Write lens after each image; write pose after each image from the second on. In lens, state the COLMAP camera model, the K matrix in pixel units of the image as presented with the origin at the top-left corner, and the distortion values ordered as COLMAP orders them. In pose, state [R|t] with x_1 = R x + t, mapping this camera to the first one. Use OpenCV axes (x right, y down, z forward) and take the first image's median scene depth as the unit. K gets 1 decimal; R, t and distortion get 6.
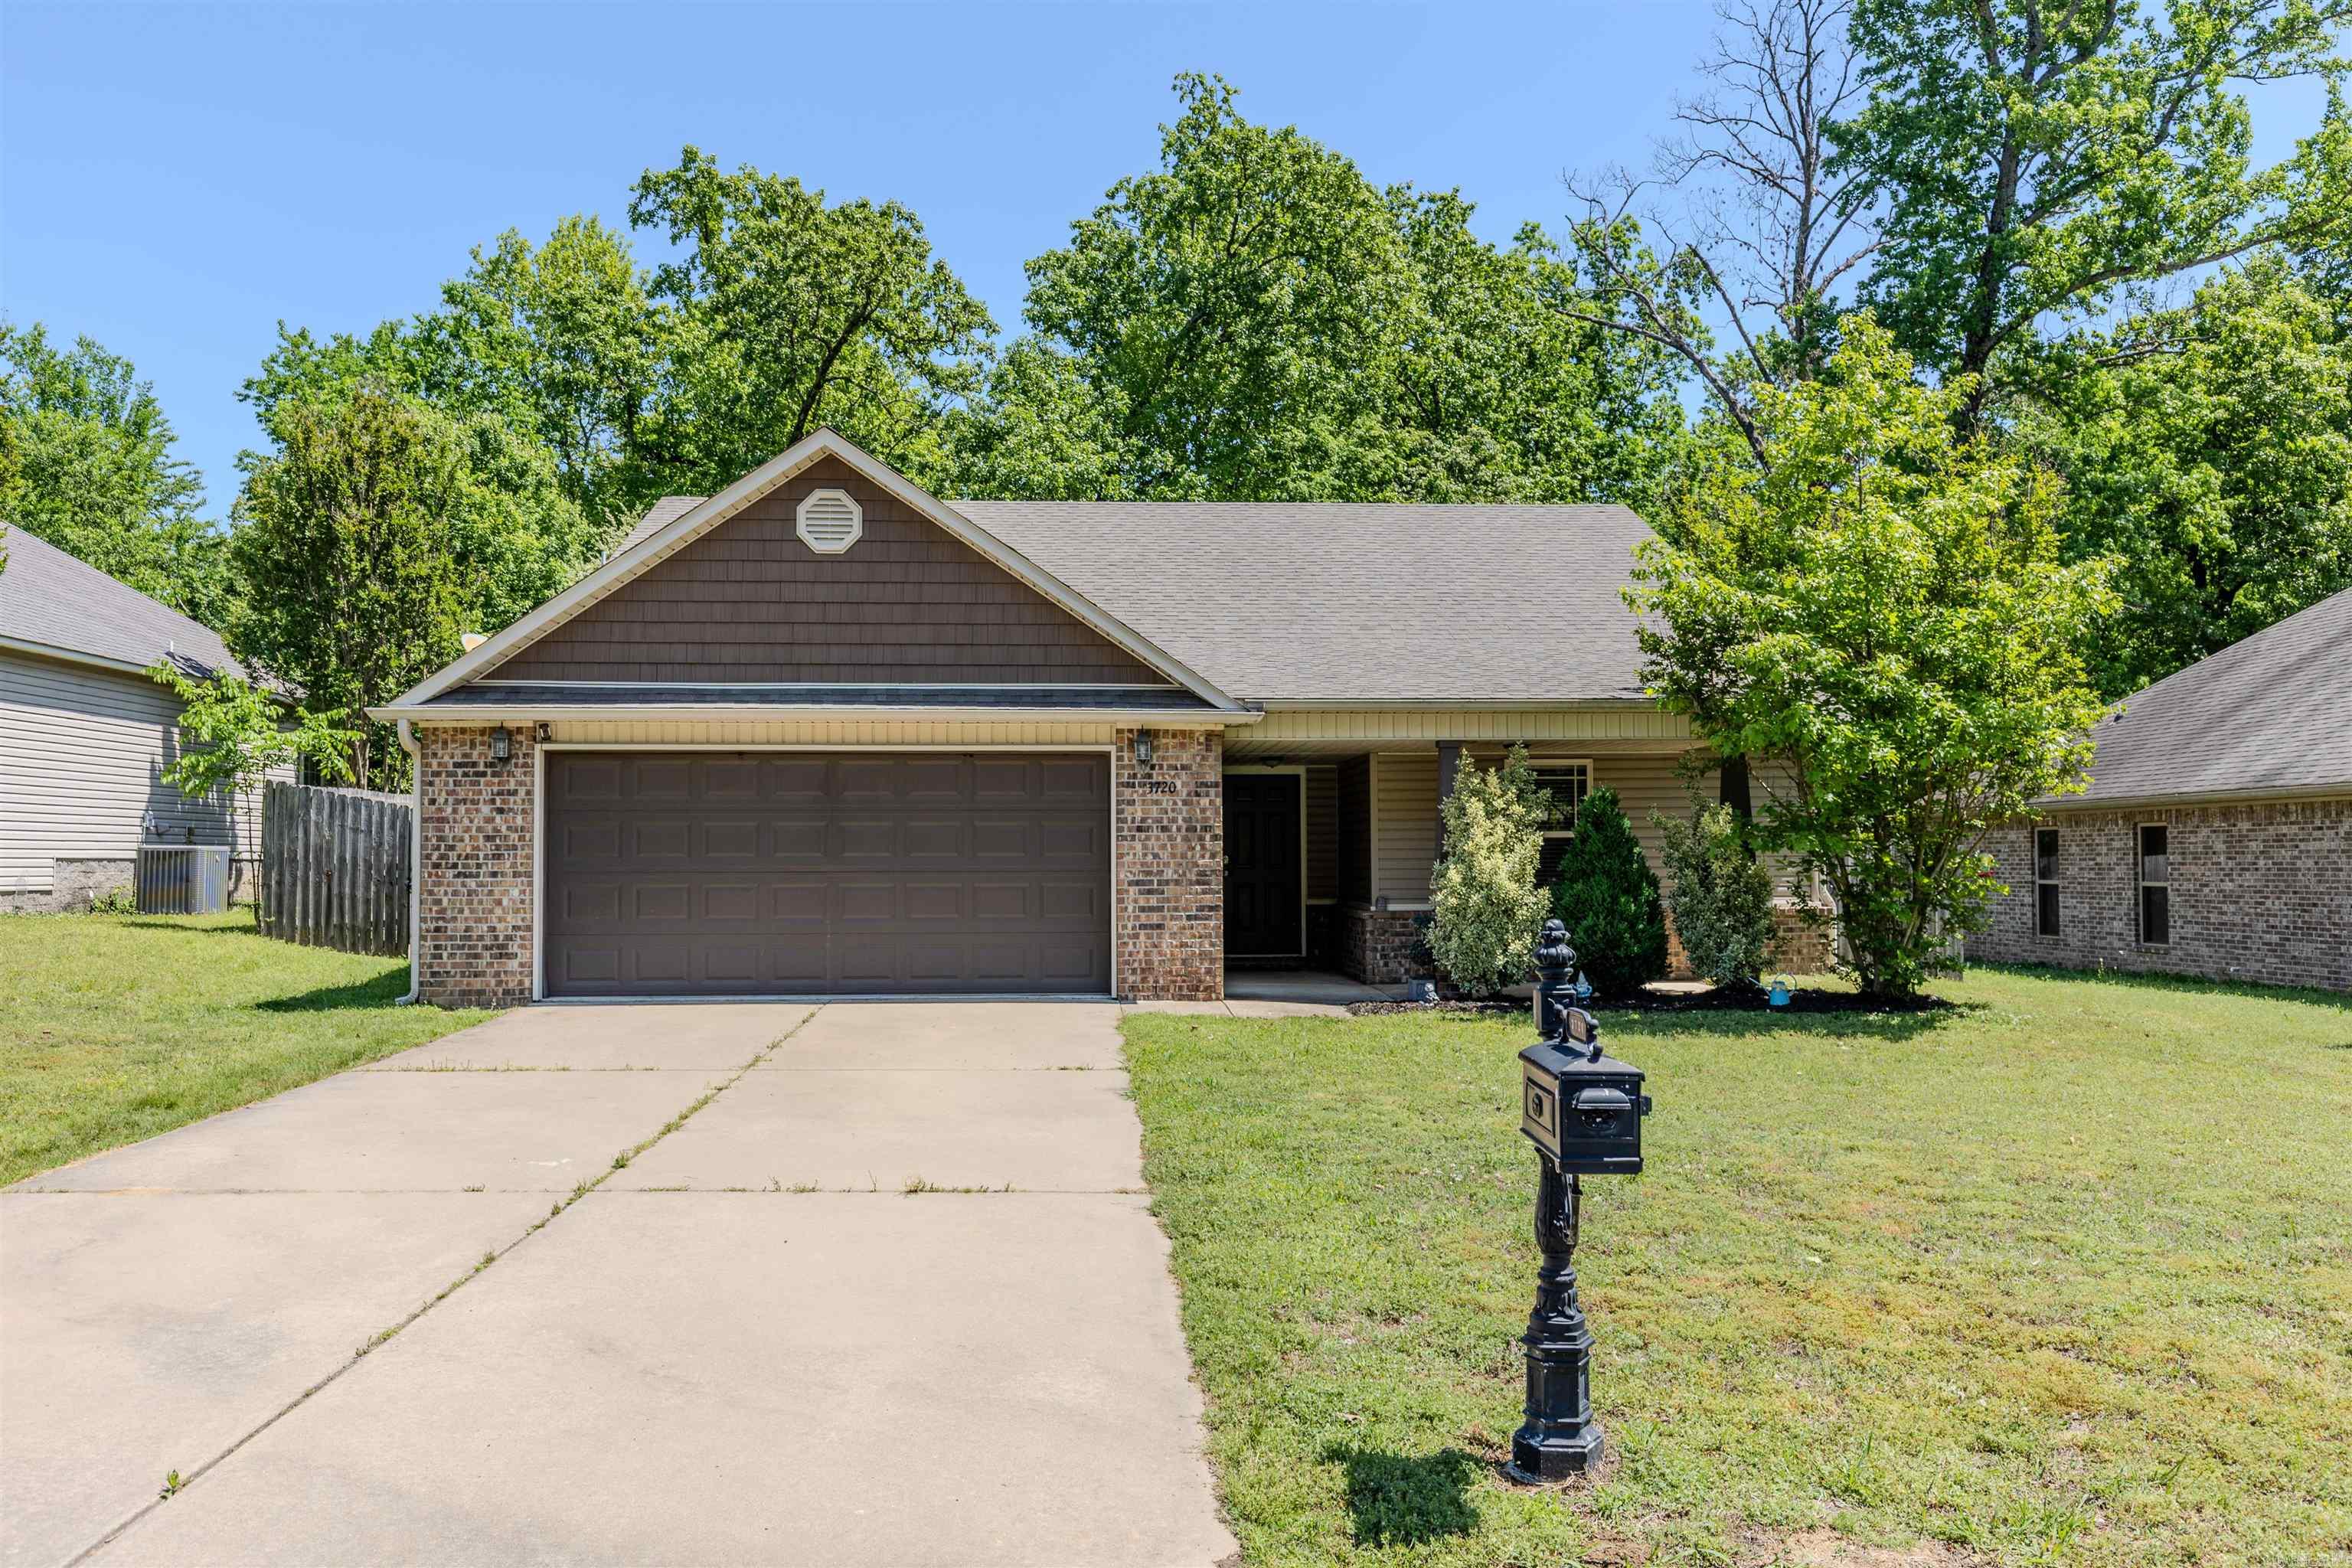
lens RADIAL K [[1682.9, 0, 1172.1], [0, 1682.9, 808.5], [0, 0, 1]] dist [-0.011564, 0.002621]
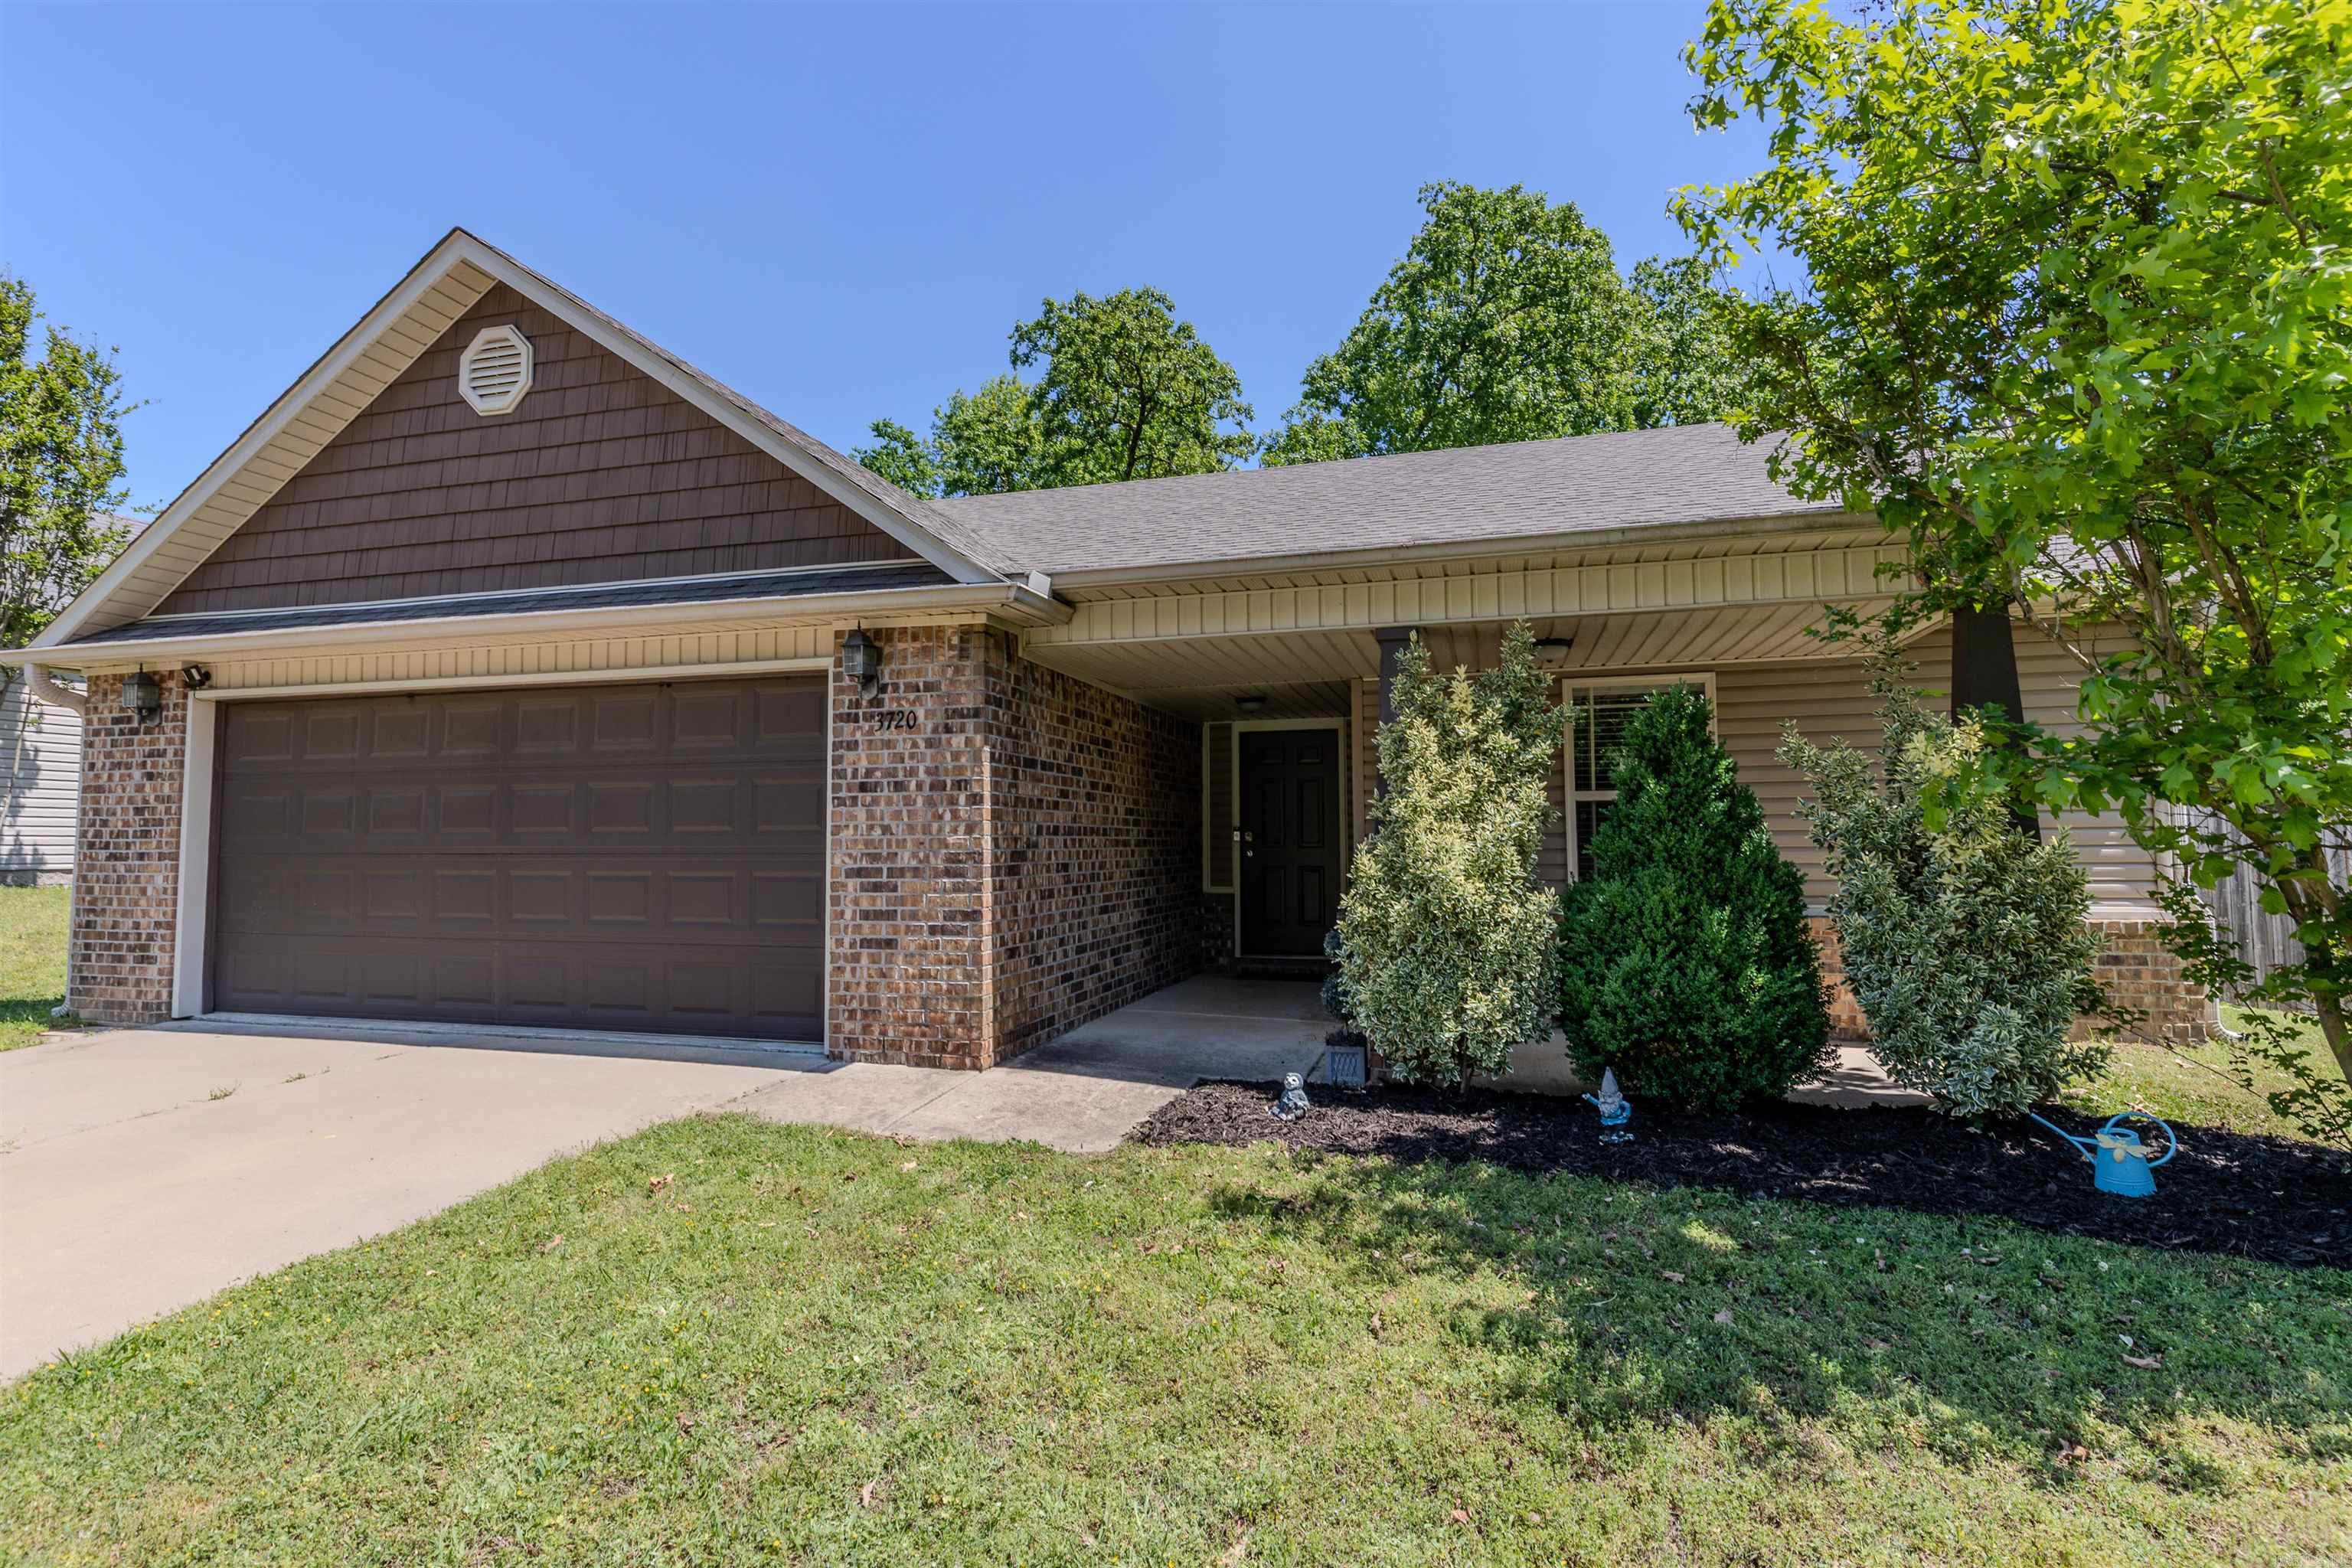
lens RADIAL K [[1093.6, 0, 1176.0], [0, 1093.6, 784.0], [0, 0, 1]] dist [0.002412, -0.000305]
pose [[0.947292, -0.017512, -0.319892, 0.222471], [0.010936, 0.999691, -0.022343, 0.021483], [0.320184, 0.017667, 0.947191, 0.650757]]
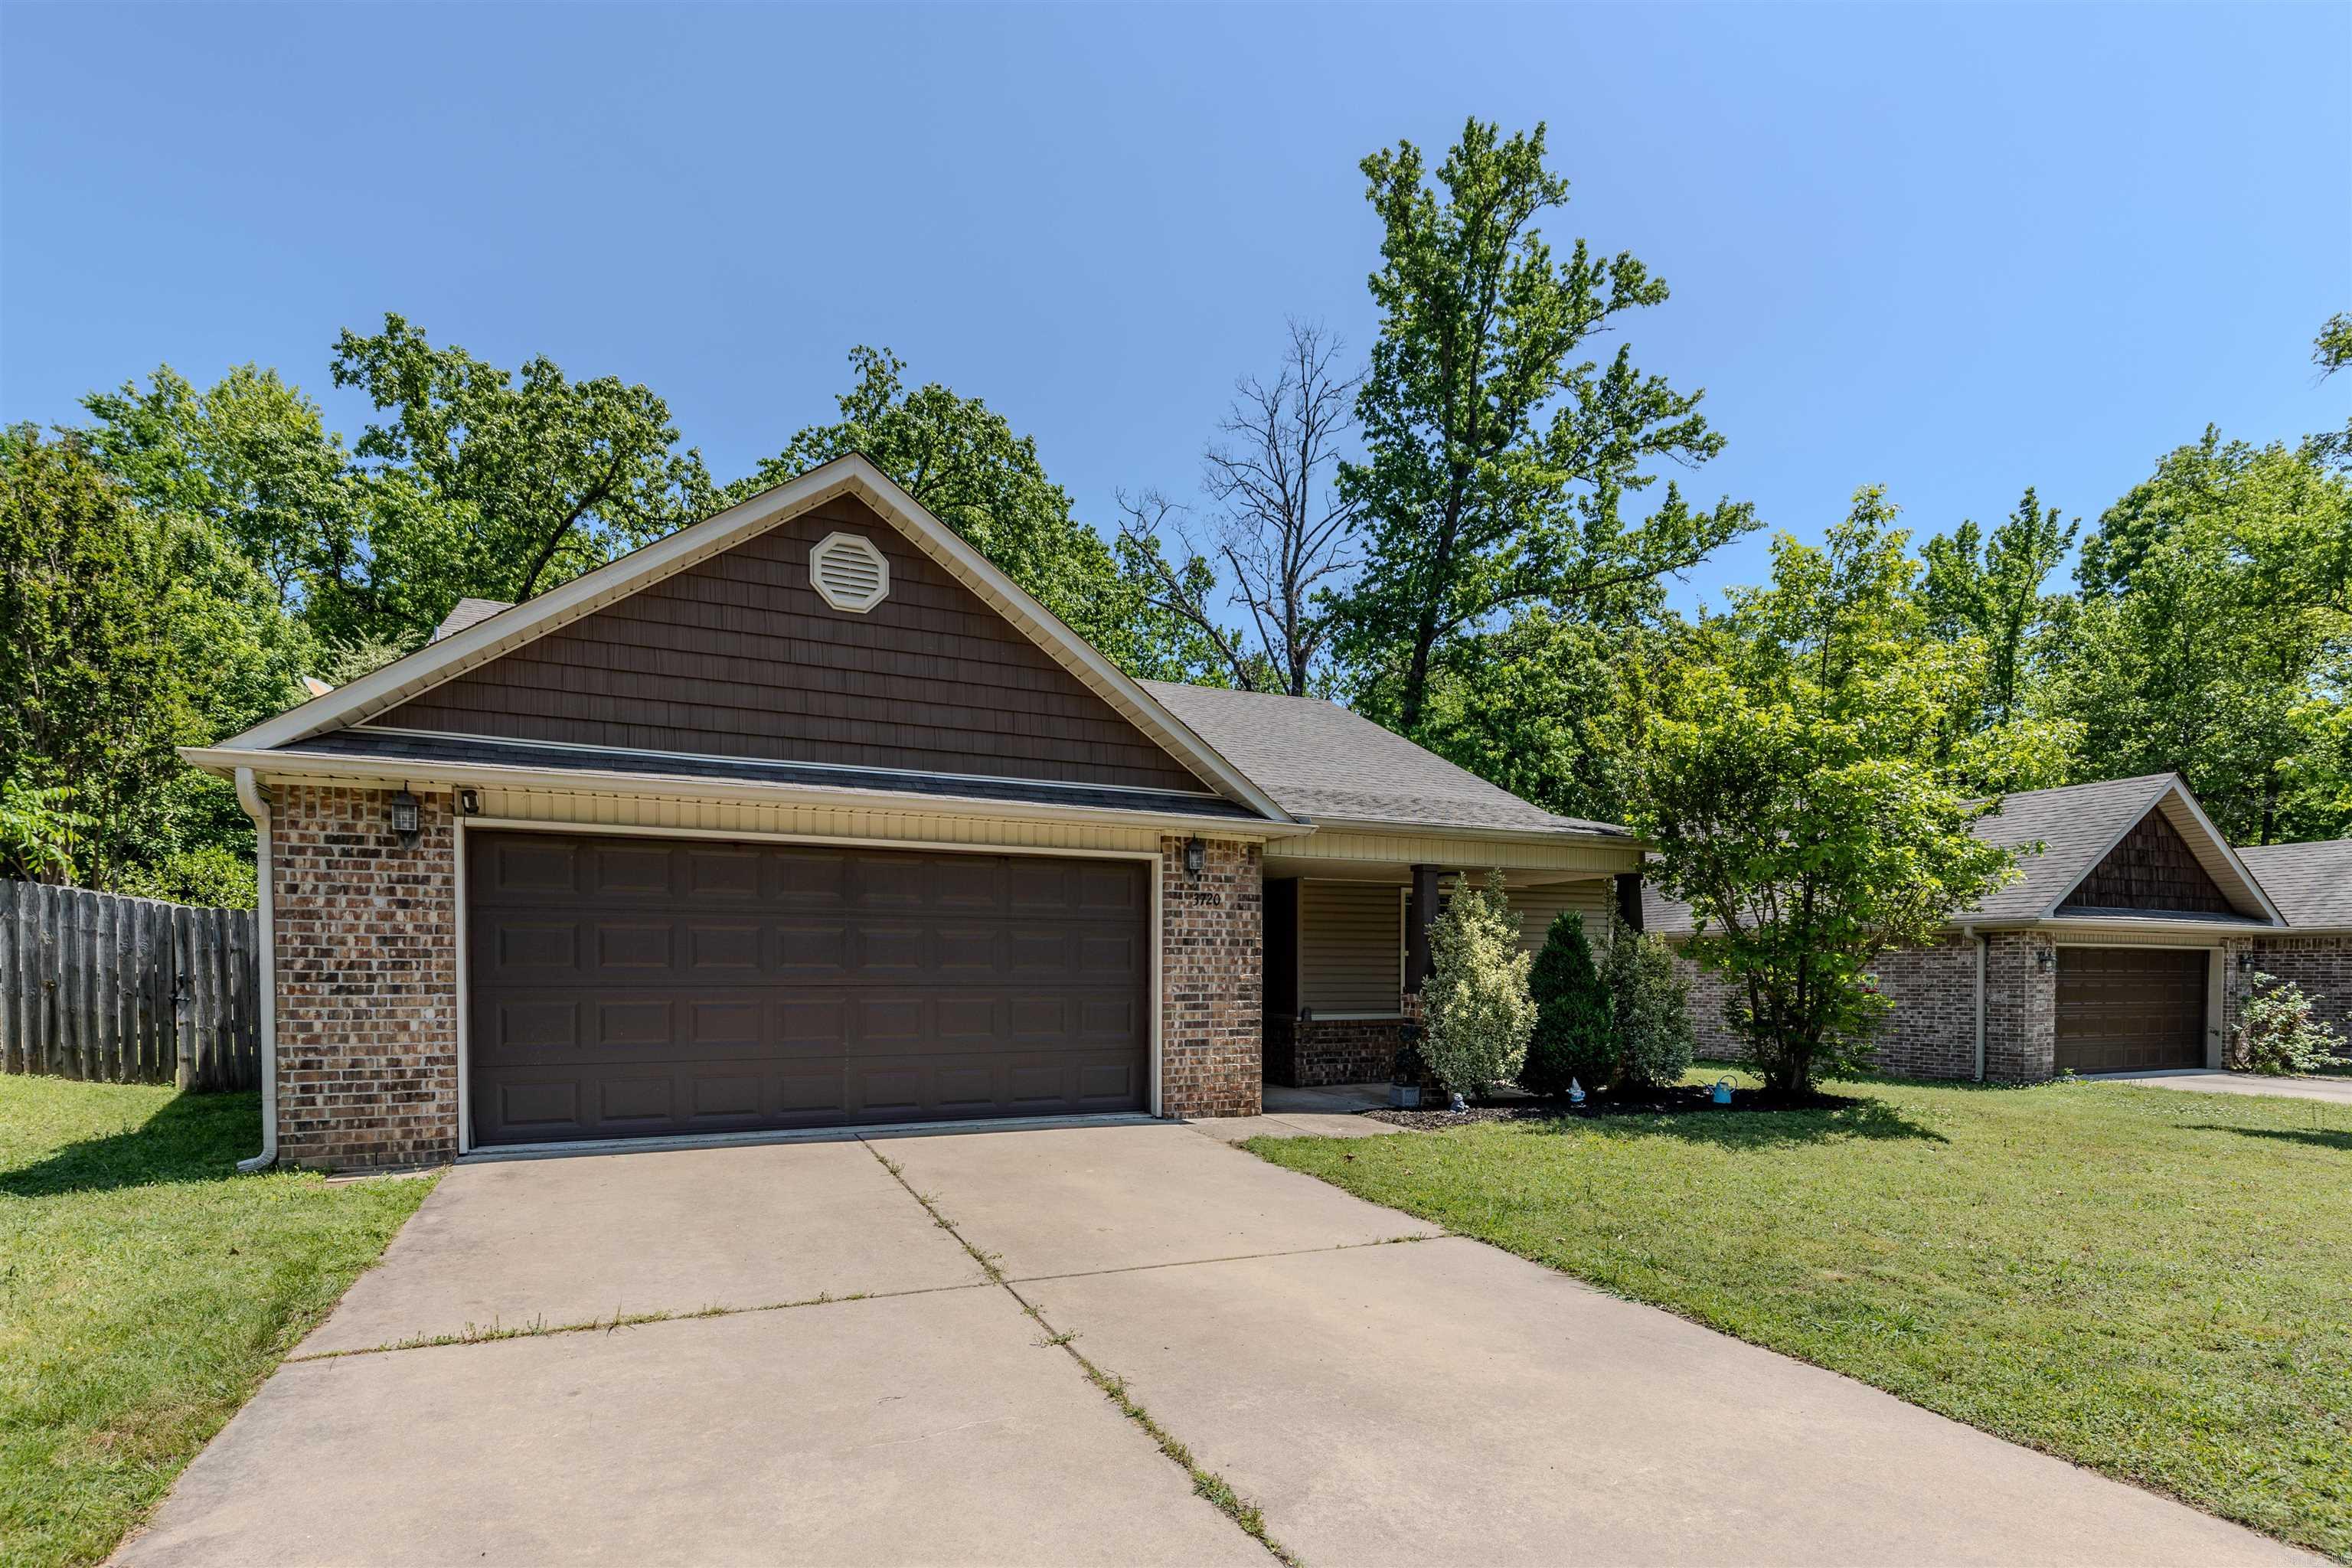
lens RADIAL K [[1098.6, 0, 1183.0], [0, 1098.6, 1000.4], [0, 0, 1]] dist [-0.001097, -0.000411]
pose [[0.935366, -0.003537, 0.353665, -0.243802], [-0.016737, 0.998387, 0.054252, 0.011593], [-0.353286, -0.056665, 0.933798, 0.411895]]
